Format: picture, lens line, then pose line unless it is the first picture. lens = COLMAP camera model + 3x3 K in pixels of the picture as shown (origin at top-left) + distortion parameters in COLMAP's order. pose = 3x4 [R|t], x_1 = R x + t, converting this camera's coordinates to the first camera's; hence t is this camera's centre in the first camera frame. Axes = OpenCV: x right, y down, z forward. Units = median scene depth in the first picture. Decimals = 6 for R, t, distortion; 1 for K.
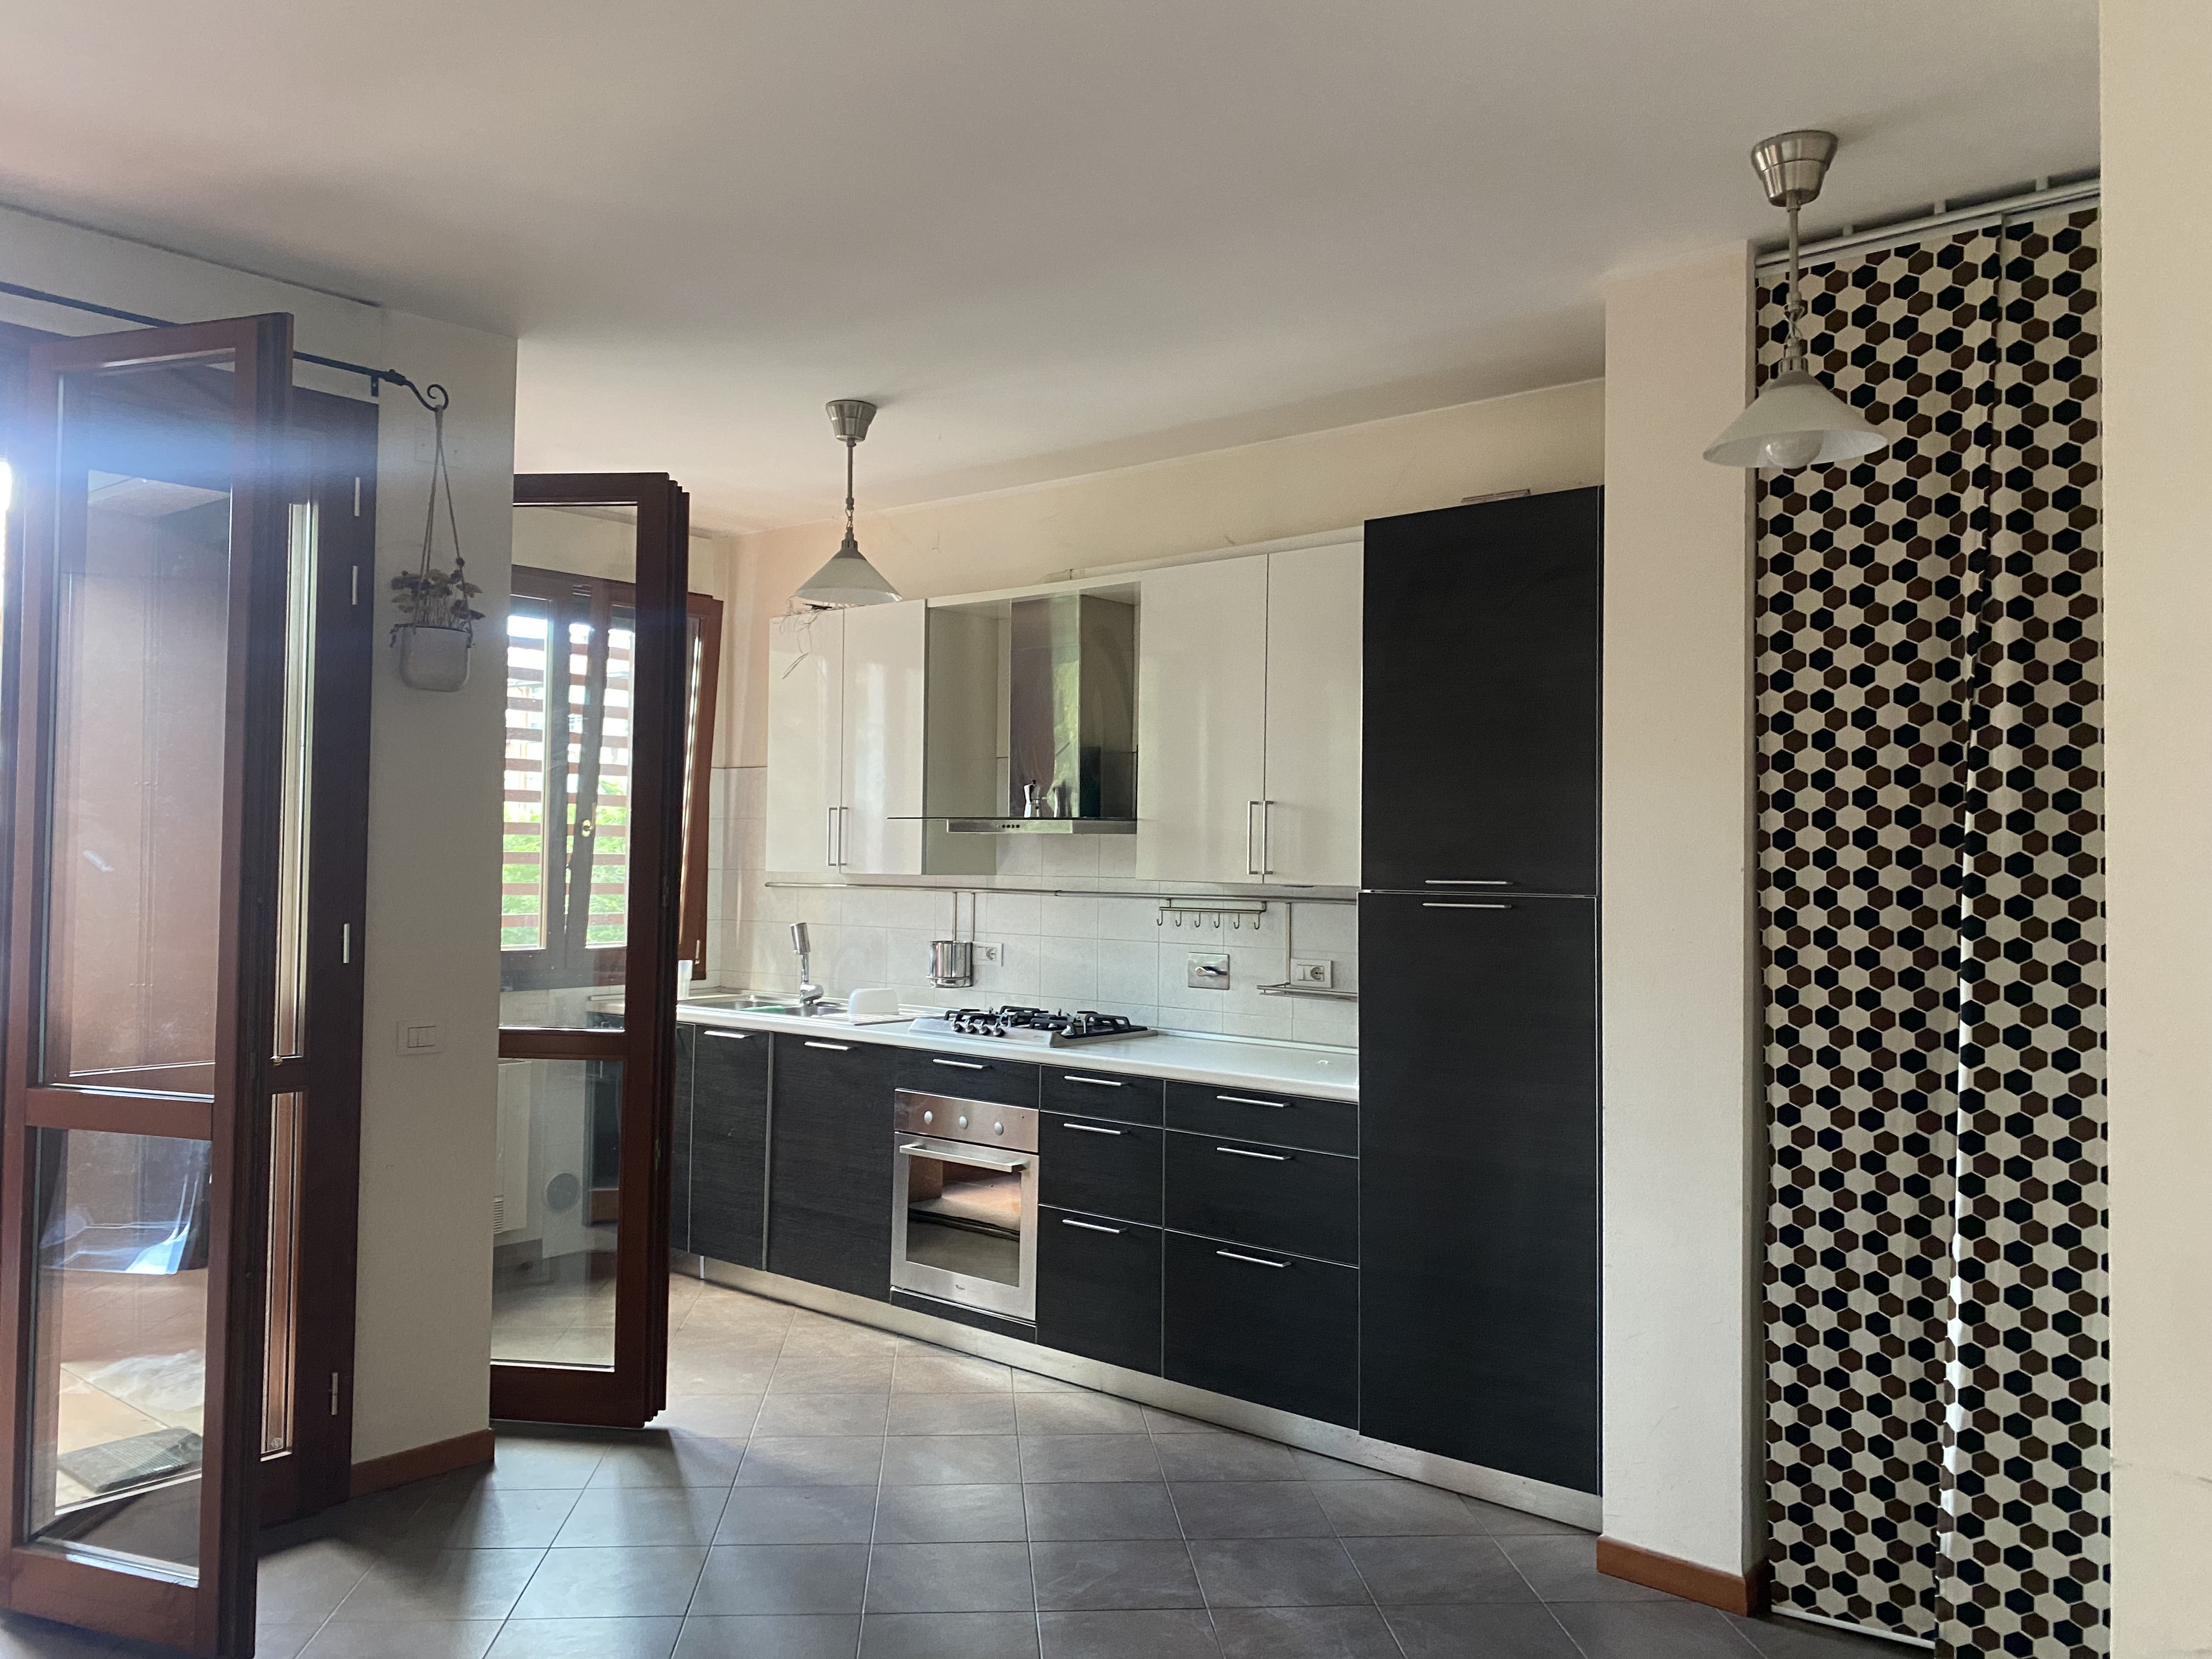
lens RADIAL K [[1678.7, 0, 1092.2], [0, 1678.7, 806.0], [0, 0, 1]] dist [0.030453, -0.041925]
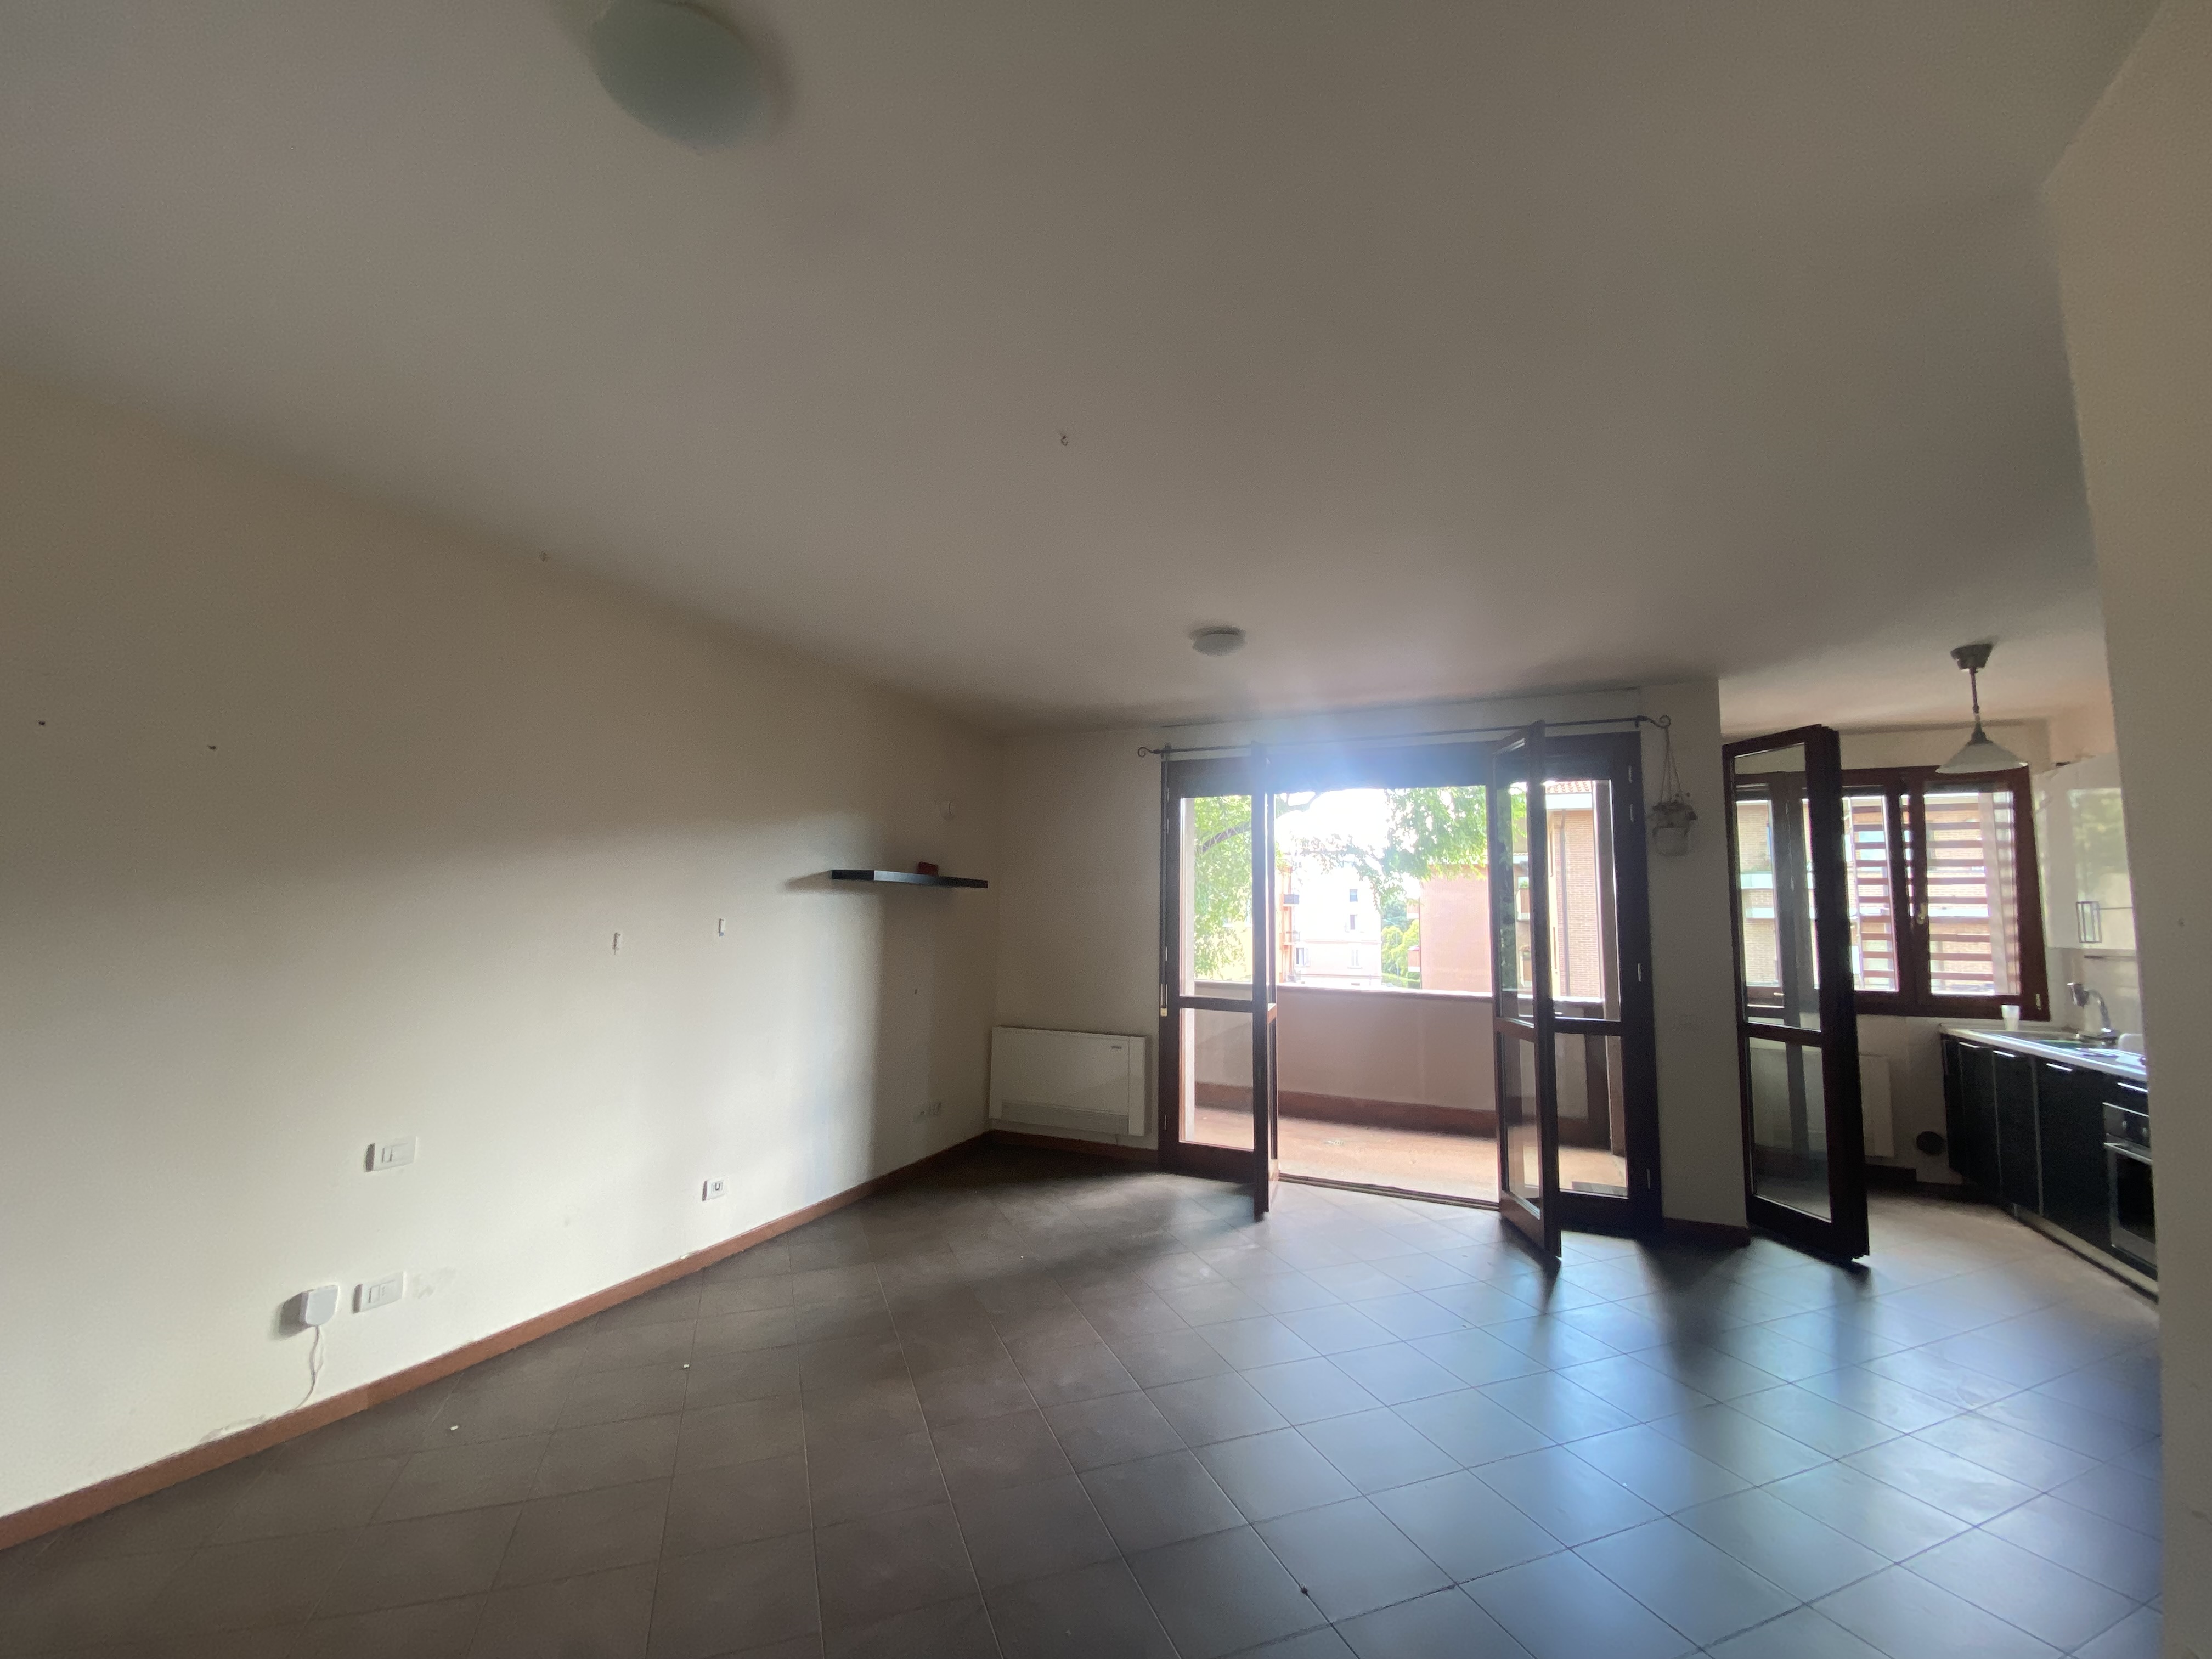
lens RADIAL K [[887.9, 0, 1101.5], [0, 887.9, 821.3], [0, 0, 1]] dist [0.000076, -0.003287]
pose [[0.280312, -0.114605, -0.953043, 0.434856], [0.018961, 0.993315, -0.113871, 0.002770], [0.959722, 0.013848, 0.280611, -0.016321]]
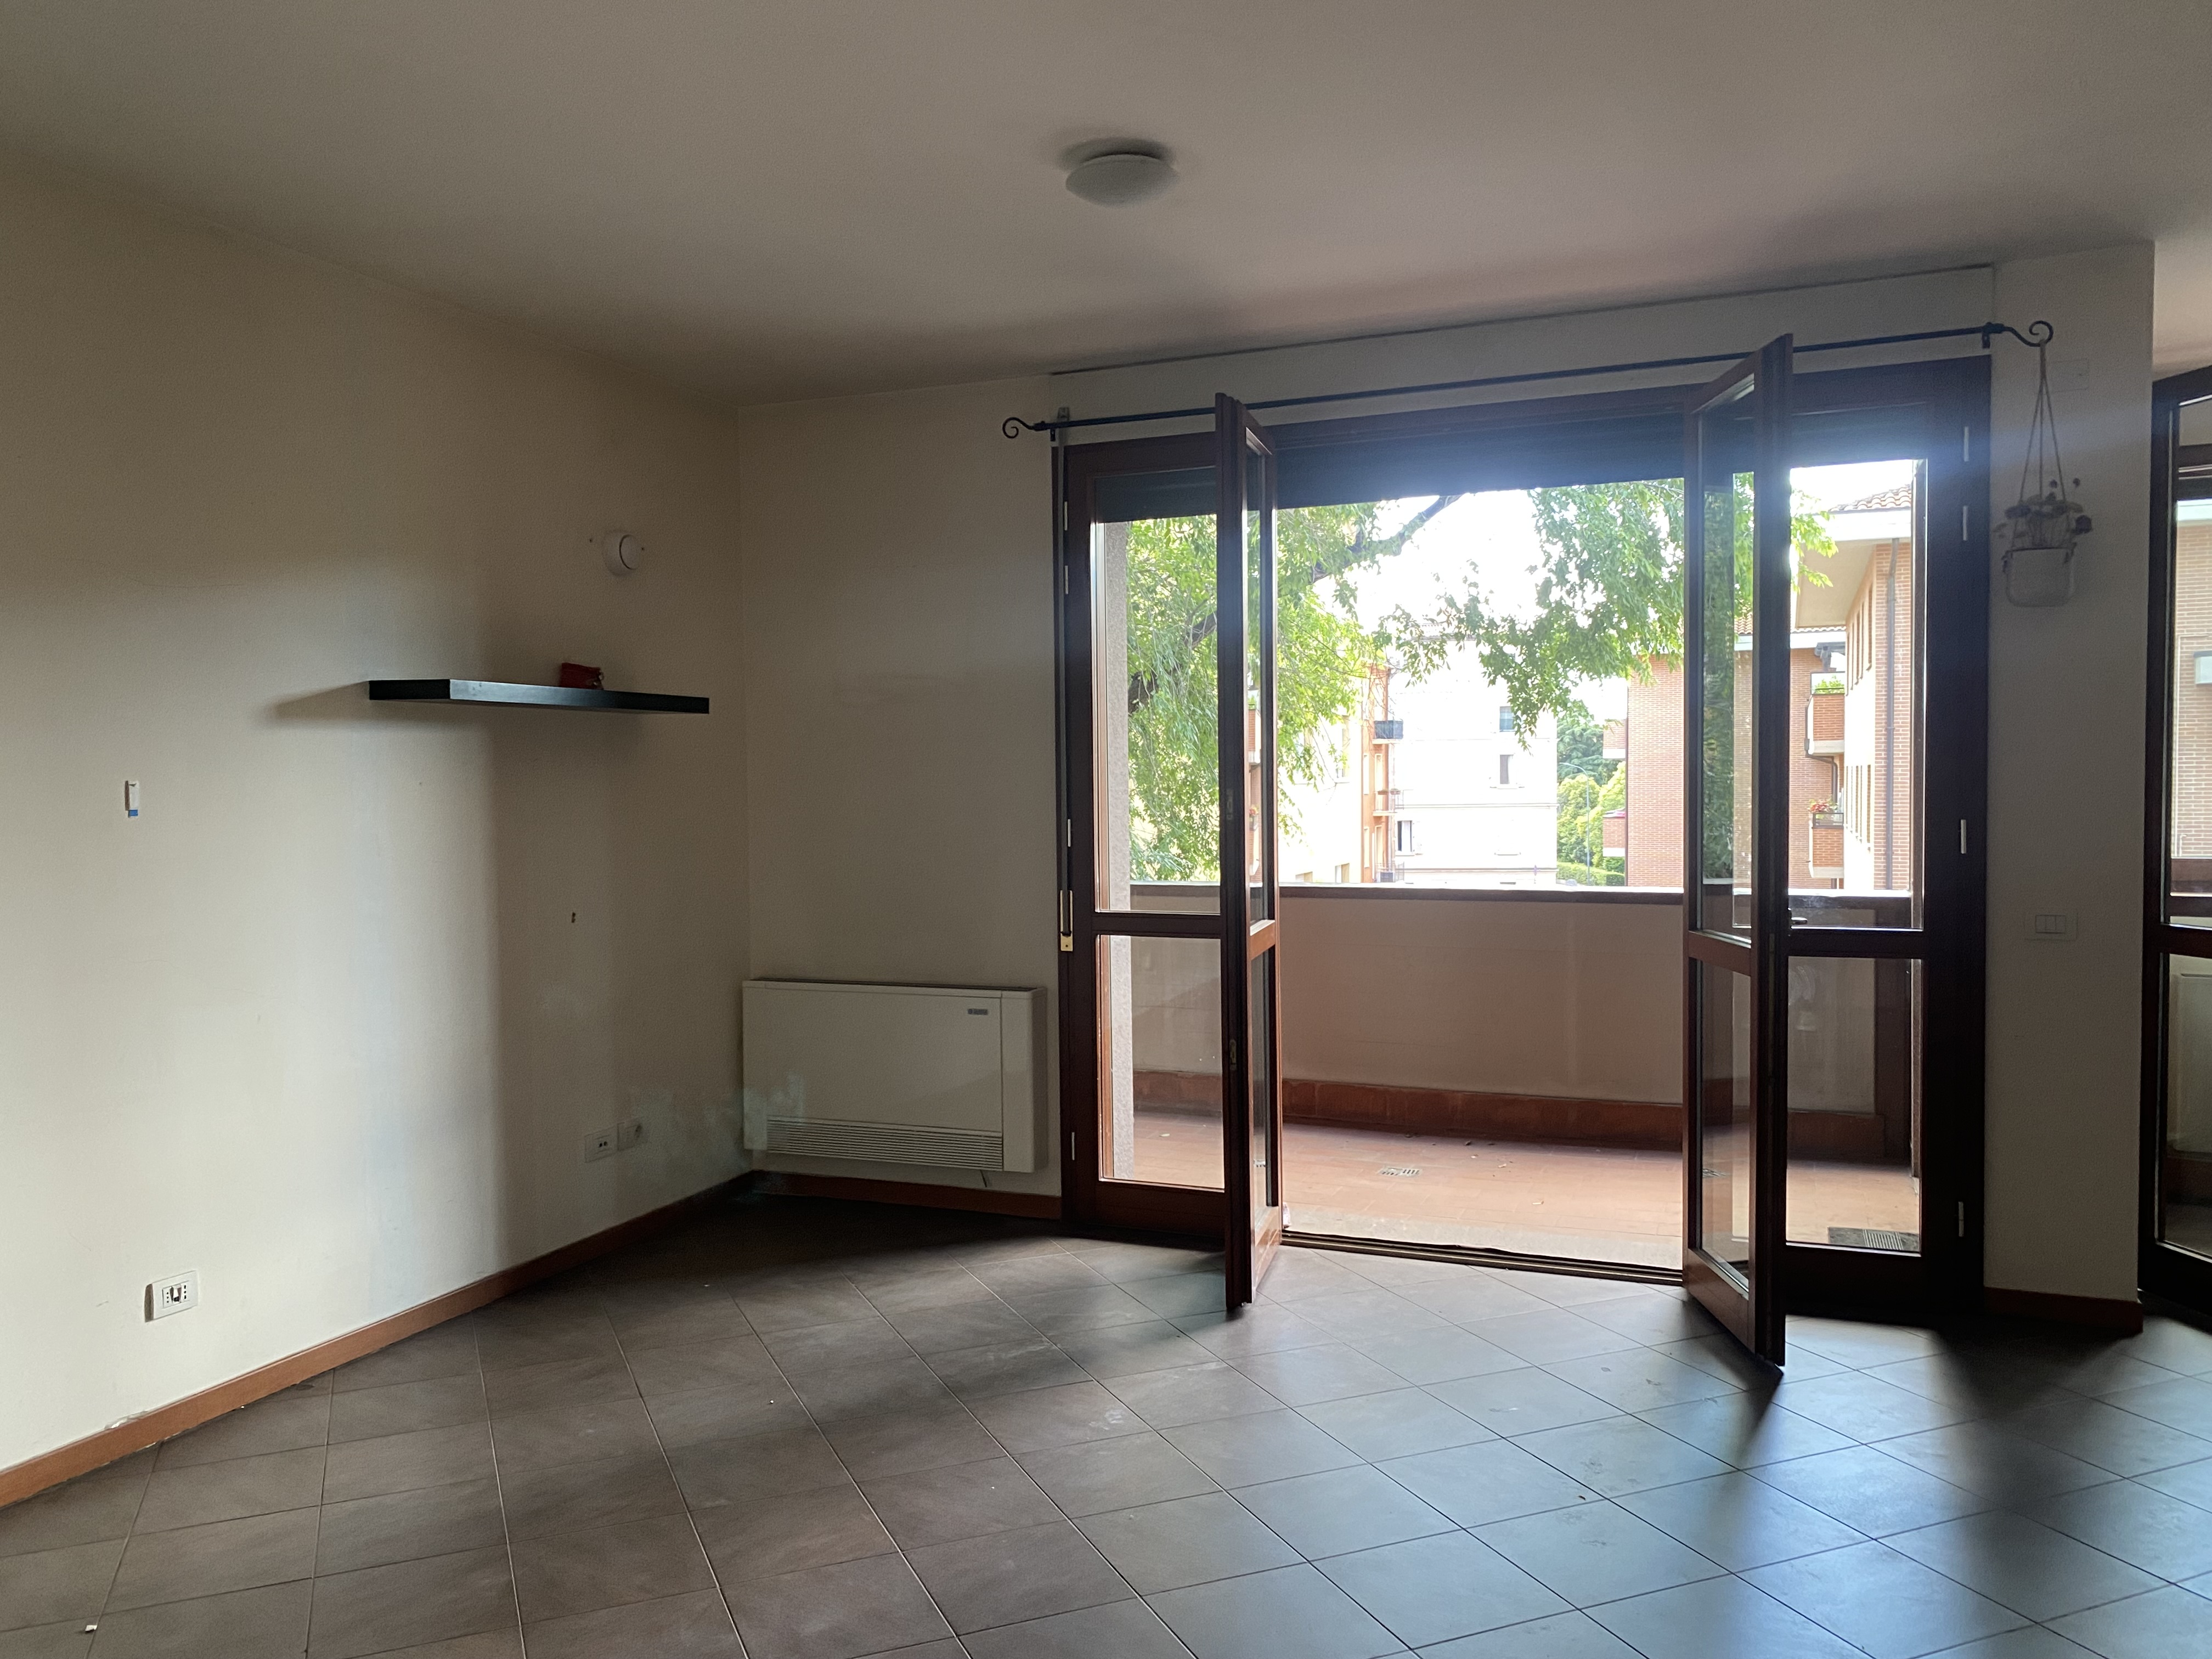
lens RADIAL K [[1678.7, 0, 1068.0], [0, 1678.7, 828.5], [0, 0, 1]] dist [0.030453, -0.041925]
pose [[0.297398, 0.011361, -0.954686, 0.411965], [0.047885, 0.998493, 0.026799, 0.013669], [0.953552, -0.053685, 0.296406, 0.063422]]
